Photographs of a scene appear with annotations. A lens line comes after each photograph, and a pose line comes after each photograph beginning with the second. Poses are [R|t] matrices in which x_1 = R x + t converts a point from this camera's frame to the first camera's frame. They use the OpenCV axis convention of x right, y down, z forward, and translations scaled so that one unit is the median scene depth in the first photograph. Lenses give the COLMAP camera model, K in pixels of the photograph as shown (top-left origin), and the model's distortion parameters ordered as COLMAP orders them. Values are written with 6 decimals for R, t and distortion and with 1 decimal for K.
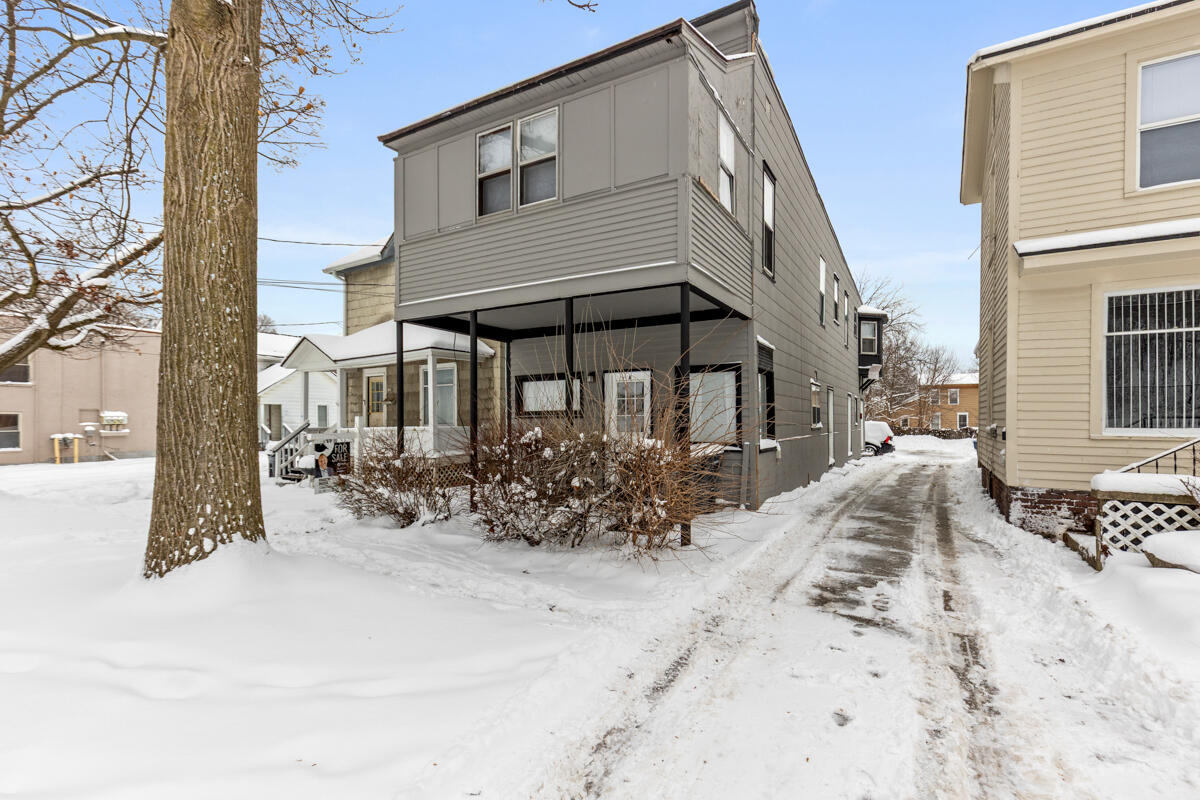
lens RADIAL K [[548.6, 0, 599.2], [0, 548.6, 409.9], [0, 0, 1]] dist [-0.000487, 0.000131]
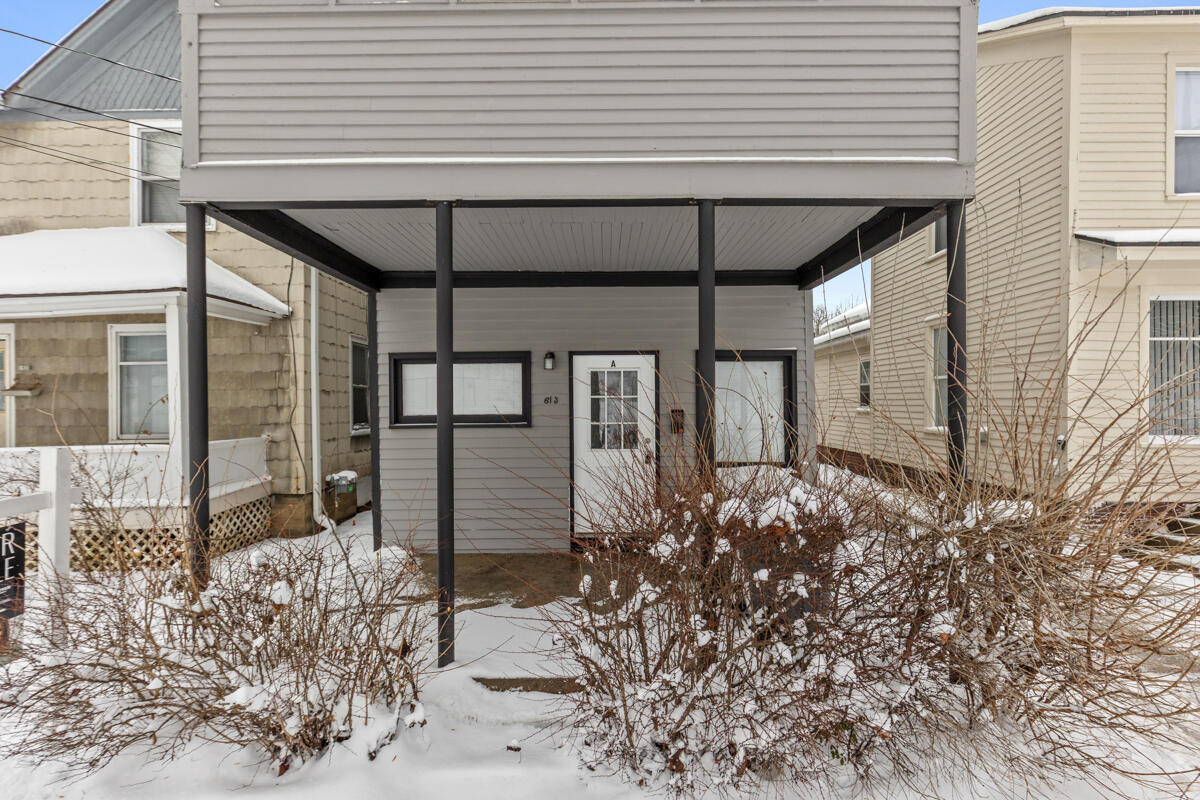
lens RADIAL K [[548.6, 0, 600.8], [0, 548.6, 400.1], [0, 0, 1]] dist [-0.000487, 0.000131]
pose [[0.861680, 0.000755, 0.507452, -0.302703], [-0.005493, 0.999954, 0.007841, -0.023630], [-0.507423, -0.009544, 0.861644, 0.488857]]
